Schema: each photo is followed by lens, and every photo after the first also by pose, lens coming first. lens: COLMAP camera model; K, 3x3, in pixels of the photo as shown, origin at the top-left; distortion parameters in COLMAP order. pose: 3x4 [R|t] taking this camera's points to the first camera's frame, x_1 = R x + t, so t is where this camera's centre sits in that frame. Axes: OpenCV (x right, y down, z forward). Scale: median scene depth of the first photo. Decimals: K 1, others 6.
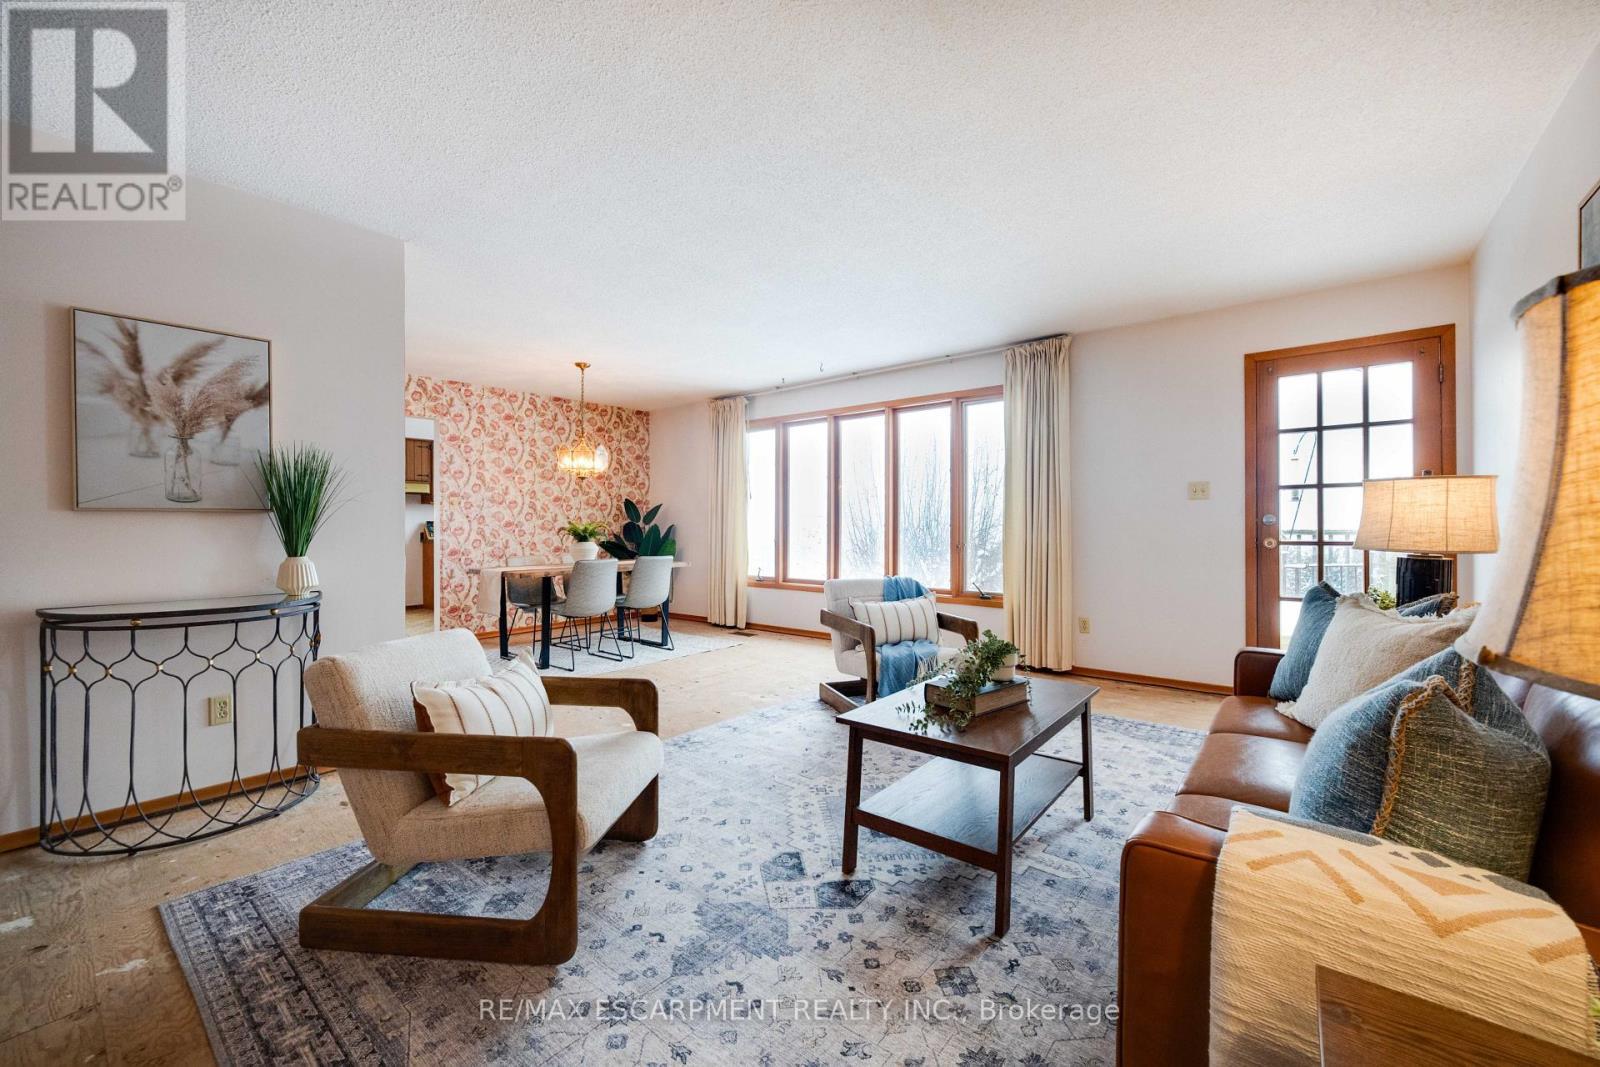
lens RADIAL K [[640.9, 0, 794.7], [0, 640.9, 530.1], [0, 0, 1]] dist [-0.006925, -0.000998]
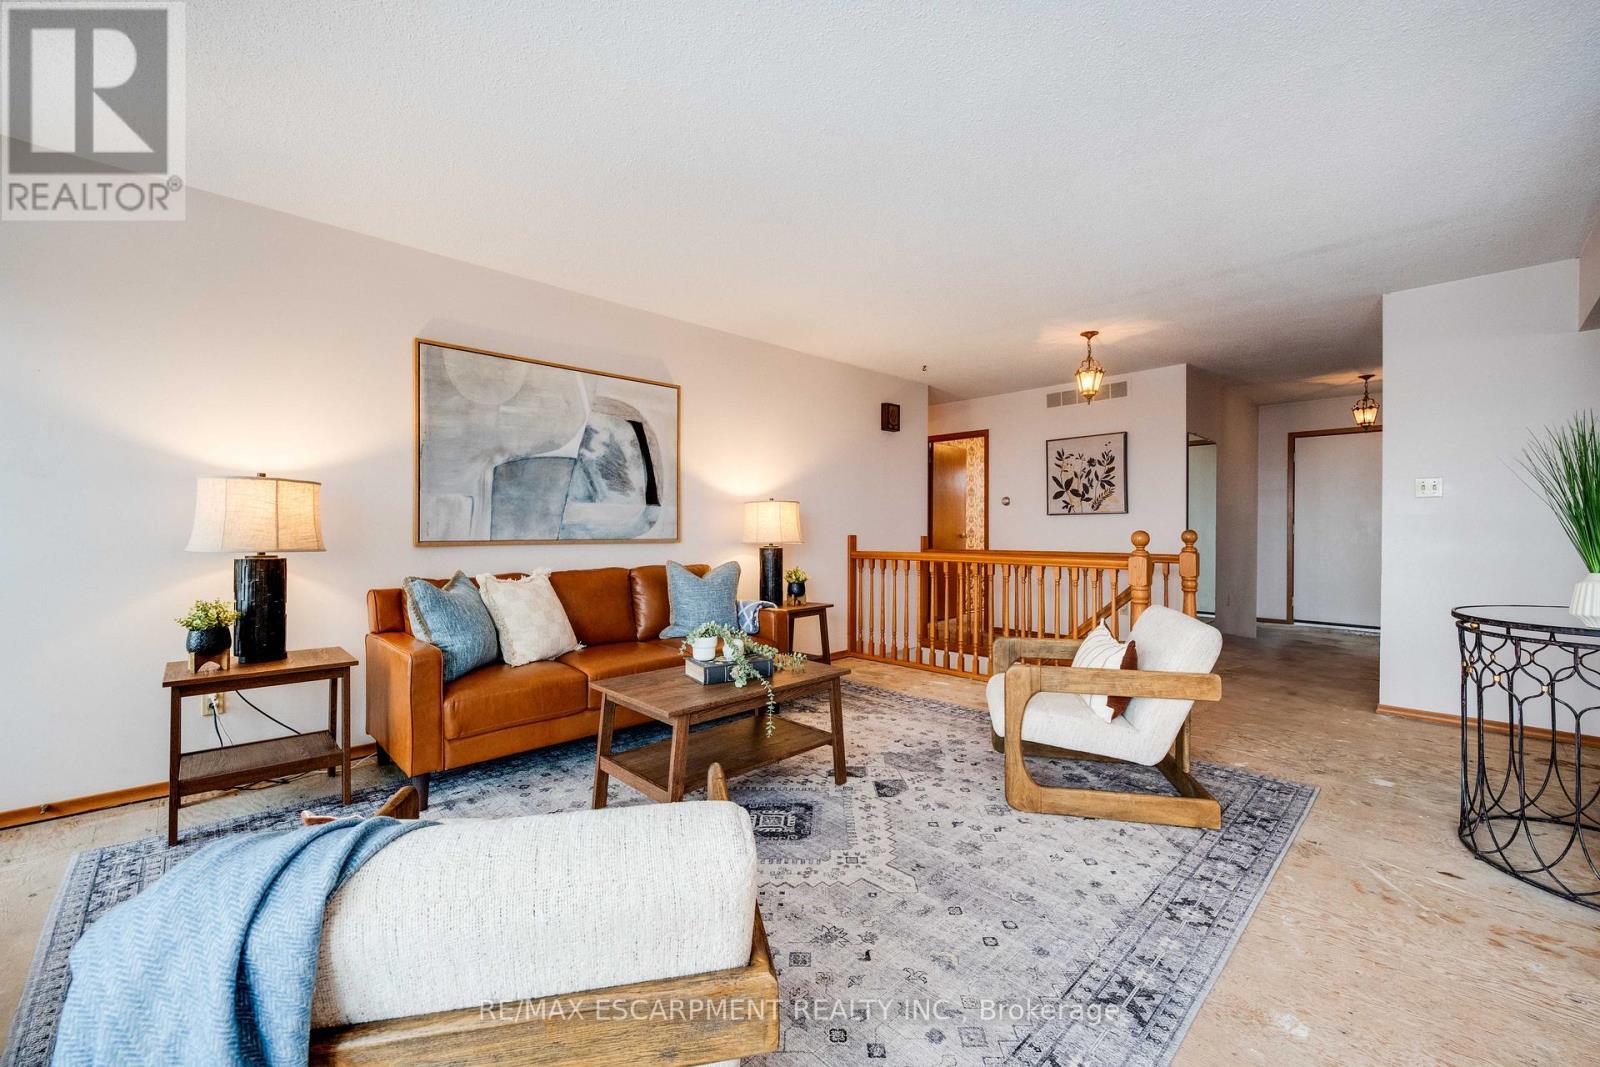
lens RADIAL K [[640.9, 0, 798.9], [0, 640.9, 528.7], [0, 0, 1]] dist [-0.006925, -0.000998]
pose [[-0.994313, -0.001316, 0.106488, 0.023804], [-0.000290, 0.999953, 0.009643, -0.013677], [-0.106496, 0.009558, -0.994267, 1.873140]]
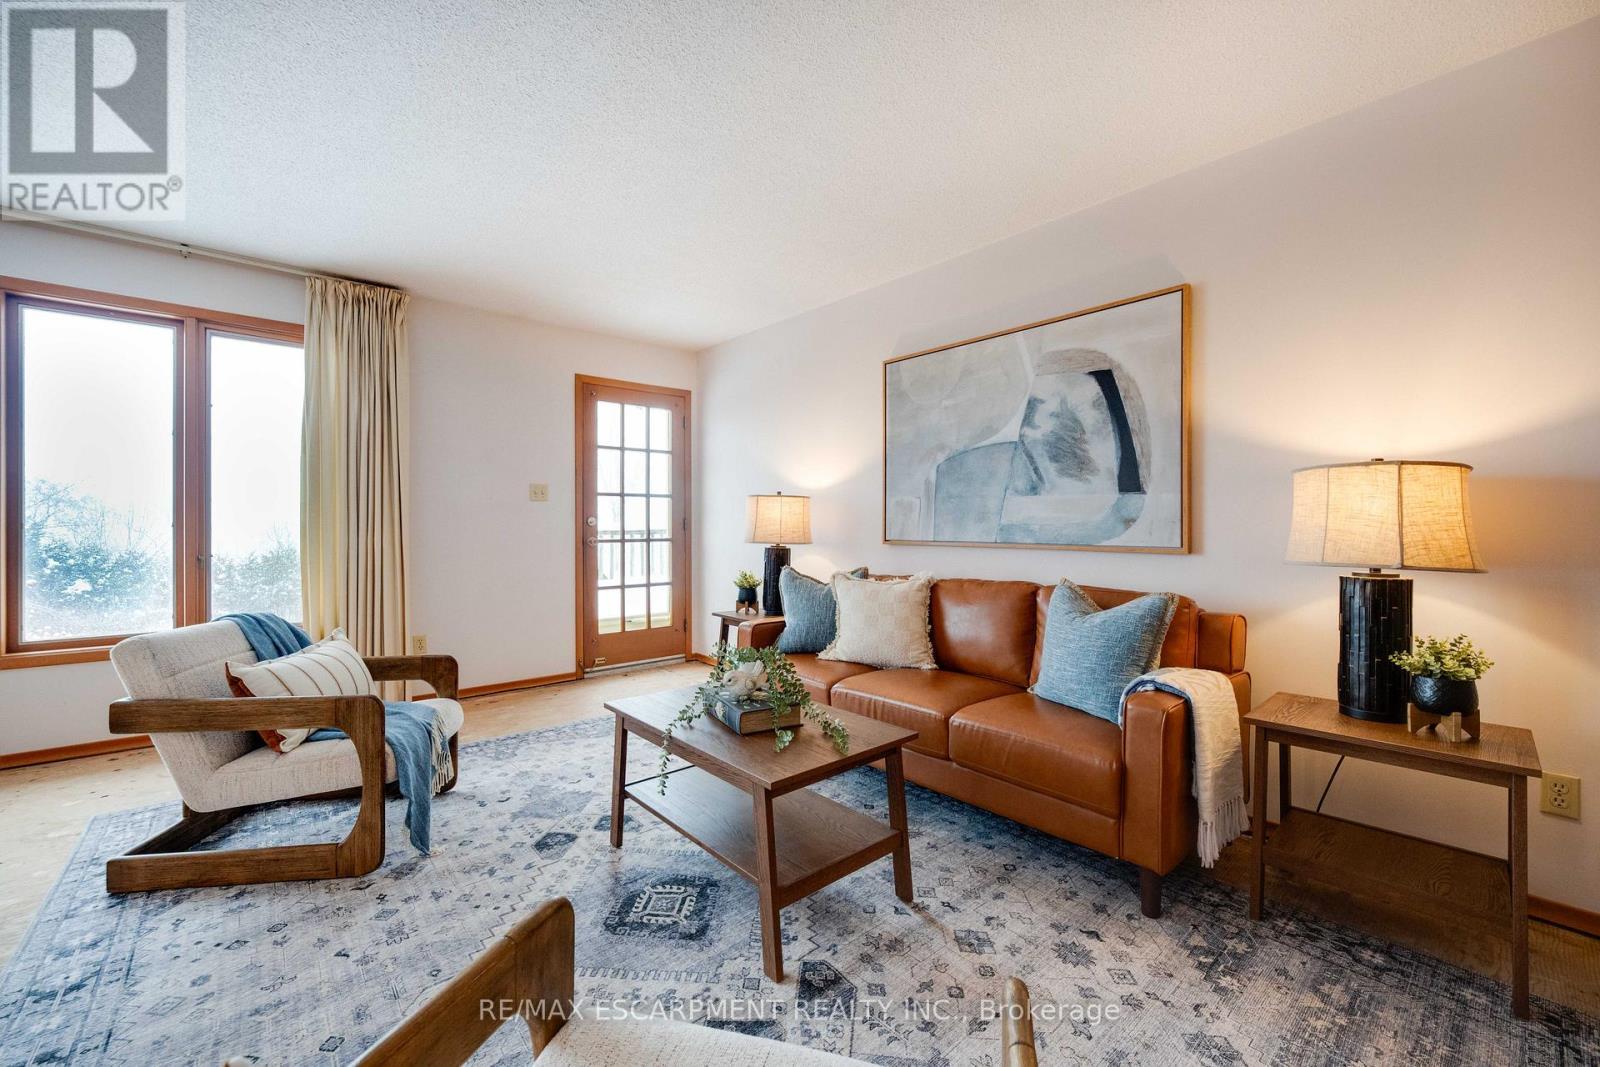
lens RADIAL K [[640.9, 0, 800.4], [0, 640.9, 528.7], [0, 0, 1]] dist [-0.006925, -0.000998]
pose [[0.163345, -0.001227, 0.986568, -0.529943], [0.004317, 0.999991, 0.000529, -0.003102], [-0.986559, 0.004172, 0.163349, 0.672744]]
